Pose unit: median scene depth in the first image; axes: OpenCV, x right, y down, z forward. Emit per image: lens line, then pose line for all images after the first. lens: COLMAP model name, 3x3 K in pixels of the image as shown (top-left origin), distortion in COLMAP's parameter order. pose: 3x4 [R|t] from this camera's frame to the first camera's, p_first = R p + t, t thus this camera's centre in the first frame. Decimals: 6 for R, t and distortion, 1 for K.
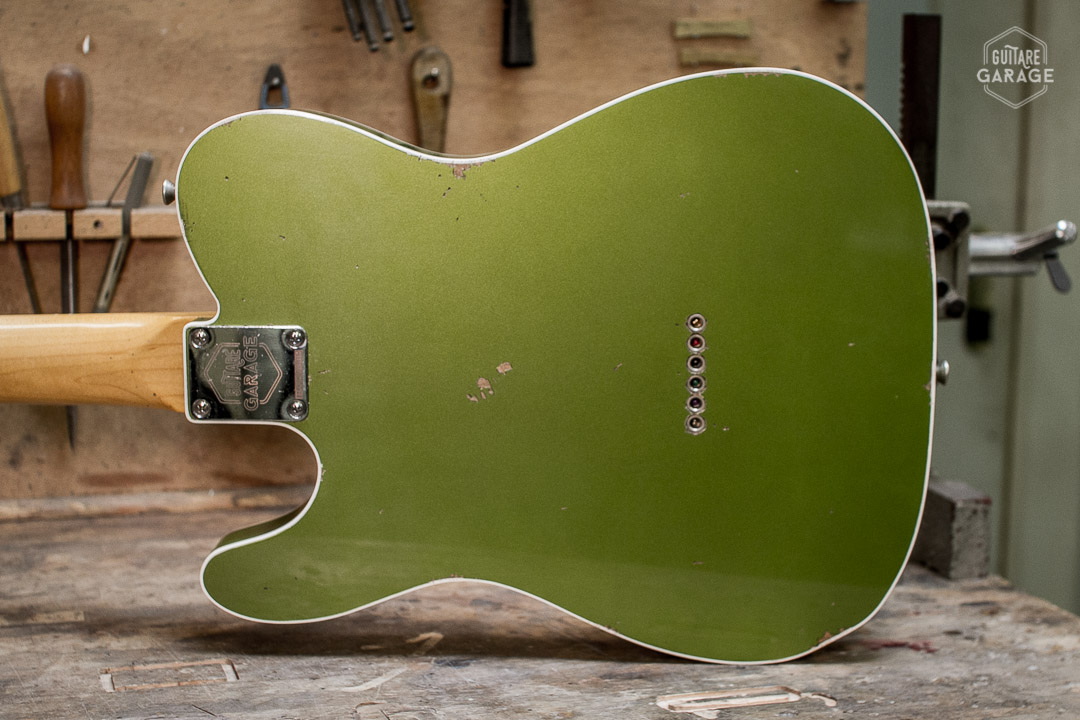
lens RADIAL K [[1512.7, 0, 533.1], [0, 1512.7, 363.9], [0, 0, 1]] dist [-0.167775, 0.000000]
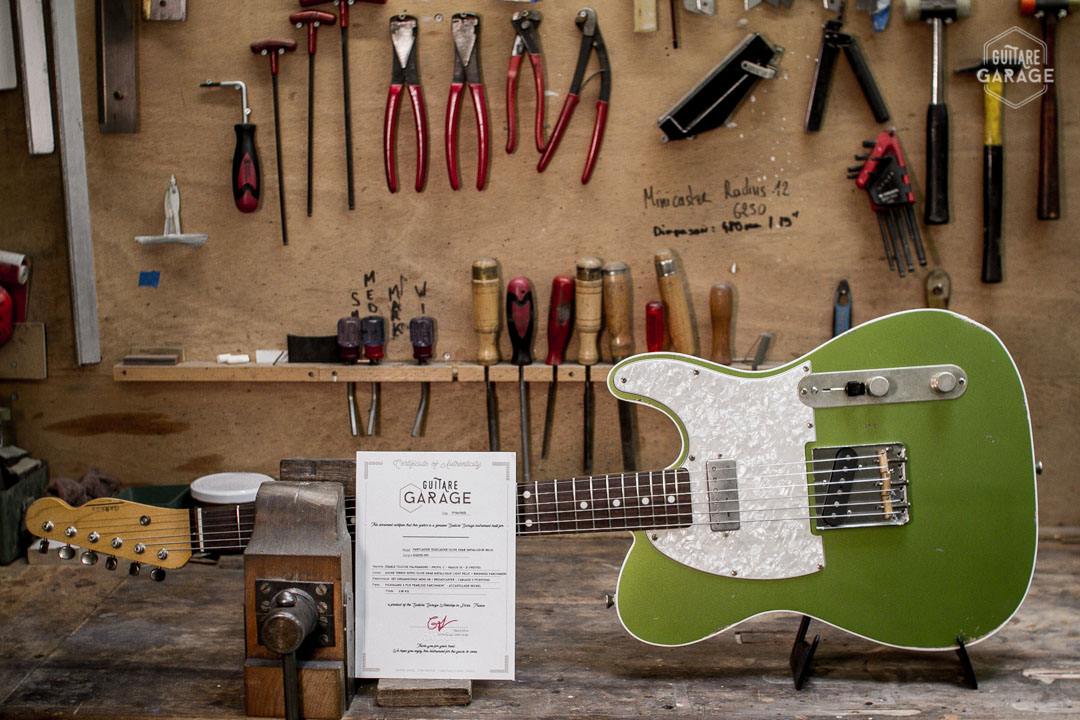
lens RADIAL K [[1512.7, 0, 542.9], [0, 1512.7, 362.9], [0, 0, 1]] dist [-0.167775, 0.000000]
pose [[0.931268, 0.045474, -0.361486, 0.124237], [-0.034598, 0.998734, 0.036509, -0.152289], [0.362689, -0.021493, 0.931662, -0.682806]]
